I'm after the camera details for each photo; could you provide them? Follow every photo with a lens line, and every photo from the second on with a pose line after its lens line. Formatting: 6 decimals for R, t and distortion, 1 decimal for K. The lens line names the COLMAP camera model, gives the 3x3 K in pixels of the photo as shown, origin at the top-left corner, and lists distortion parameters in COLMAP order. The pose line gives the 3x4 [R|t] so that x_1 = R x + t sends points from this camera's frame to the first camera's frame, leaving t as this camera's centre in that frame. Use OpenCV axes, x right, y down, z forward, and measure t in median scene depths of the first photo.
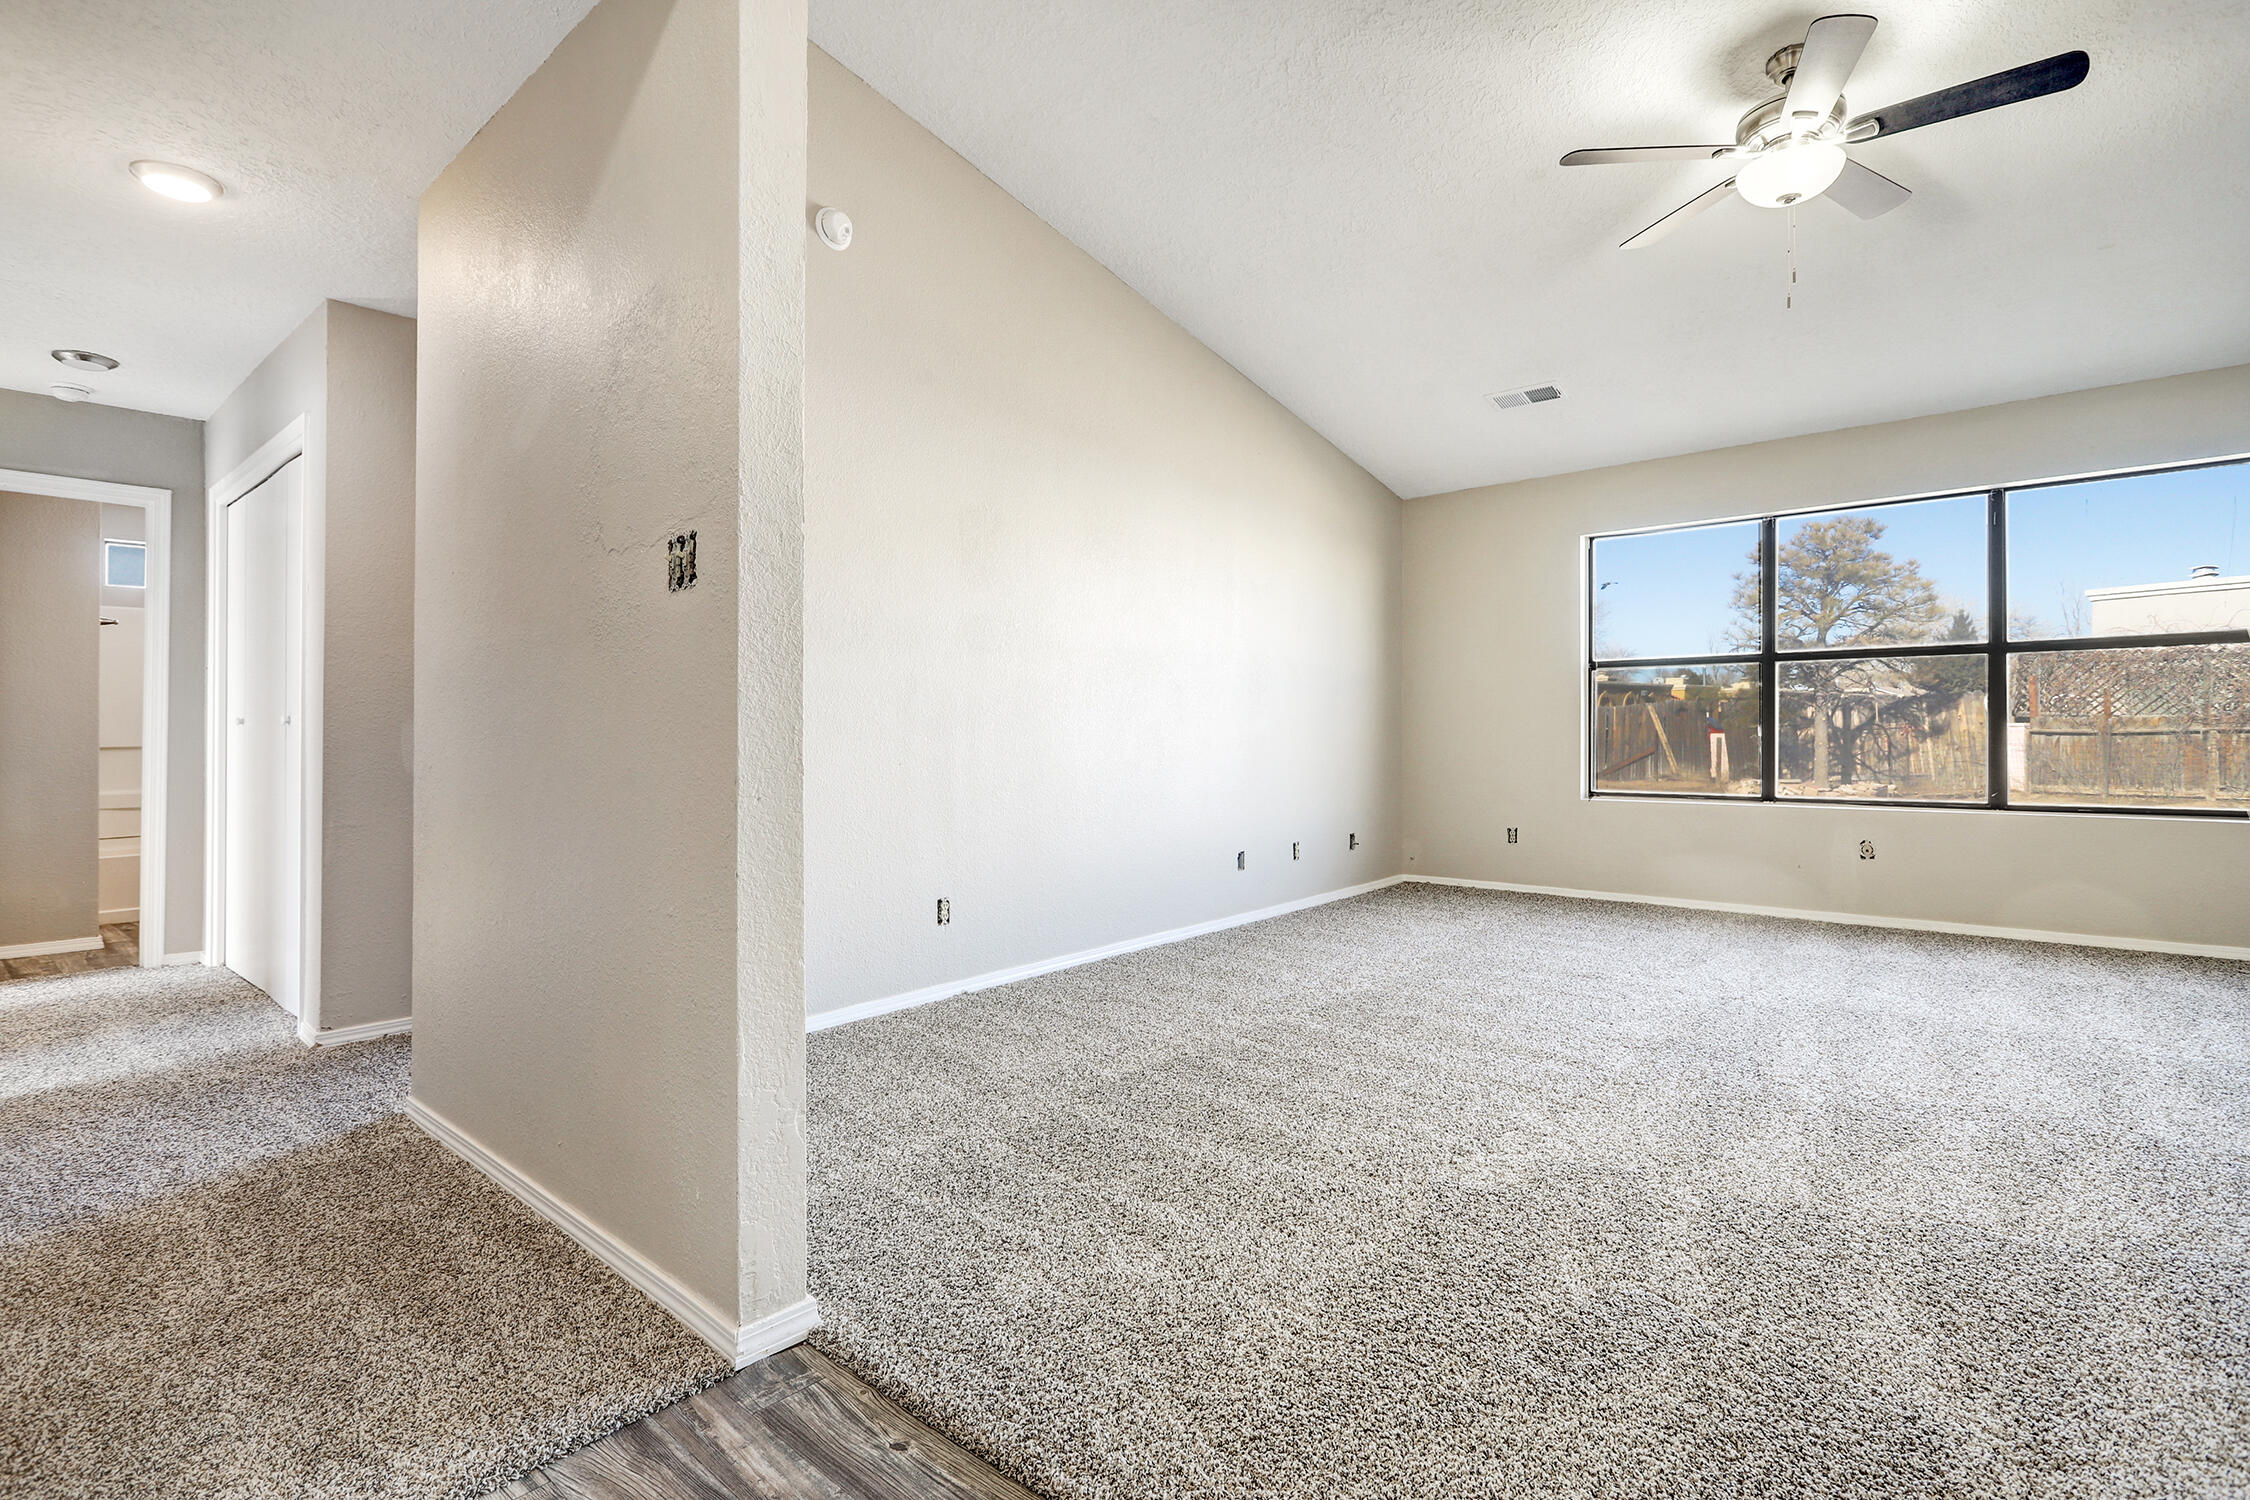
lens RADIAL K [[1069.4, 0, 1105.8], [0, 1069.4, 727.1], [0, 0, 1]] dist [0.001494, -0.000089]
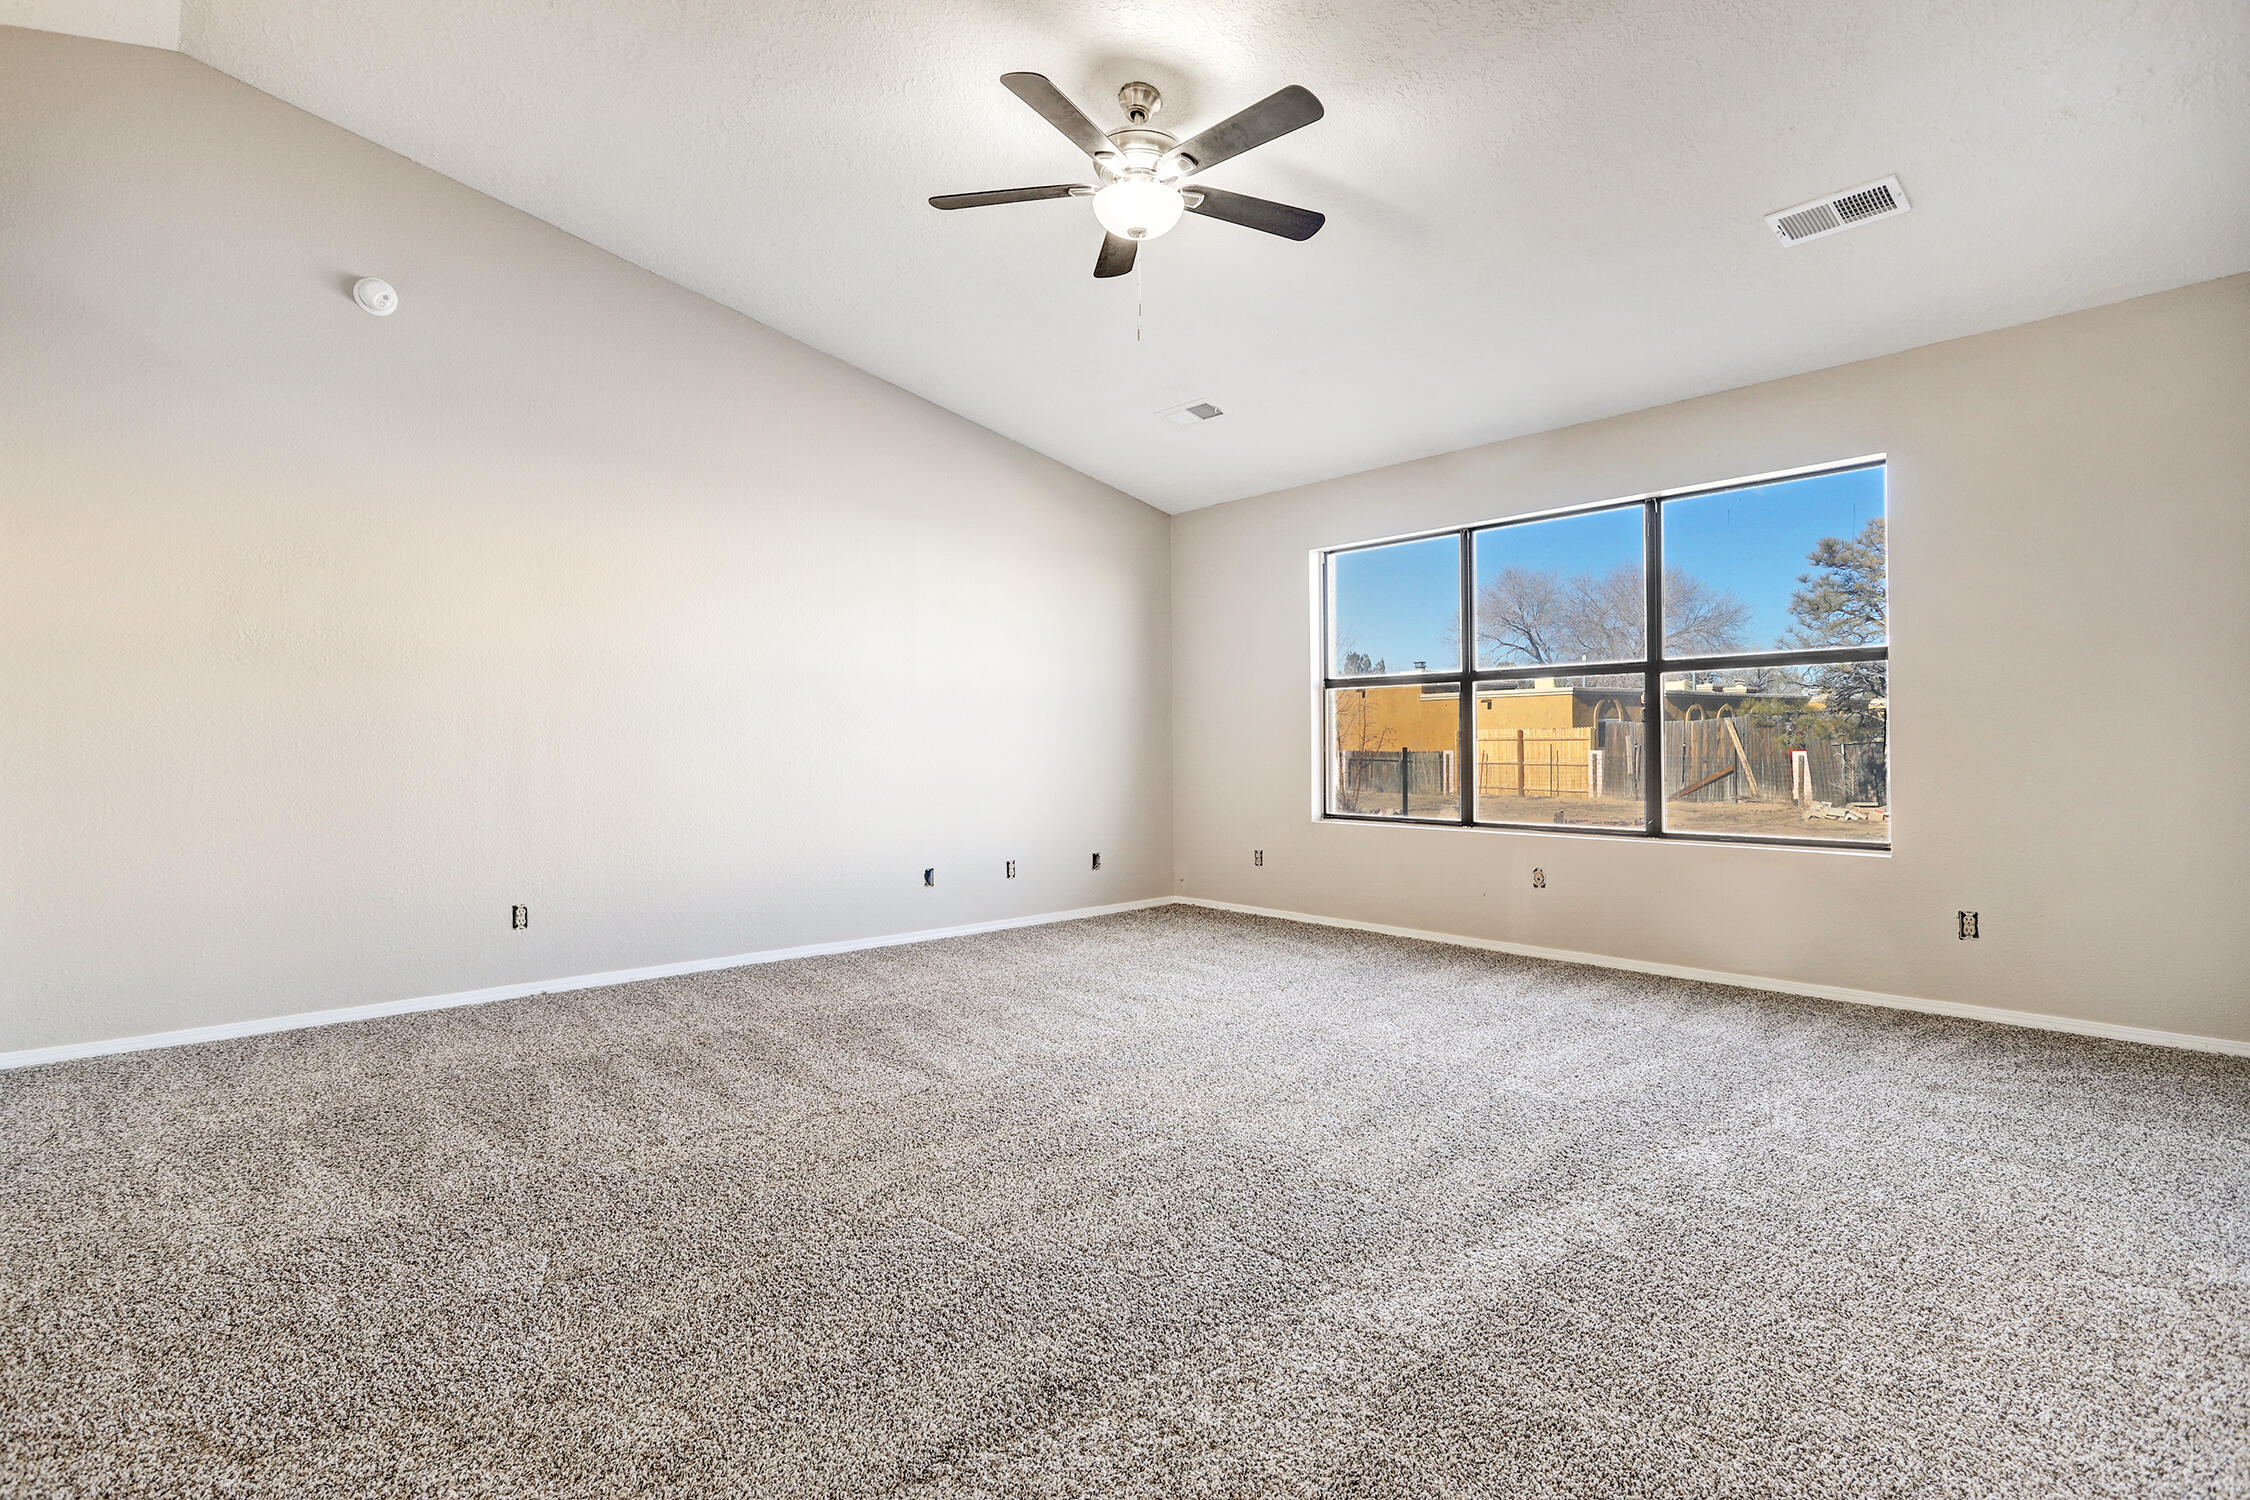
lens RADIAL K [[1119.1, 0, 1131.2], [0, 1119.1, 741.3], [0, 0, 1]] dist [-0.005491, -0.000200]
pose [[0.991922, 0.004154, -0.126784, 0.408220], [-0.003938, 0.999990, 0.001960, -0.006539], [0.126791, -0.001445, 0.991928, -0.027605]]
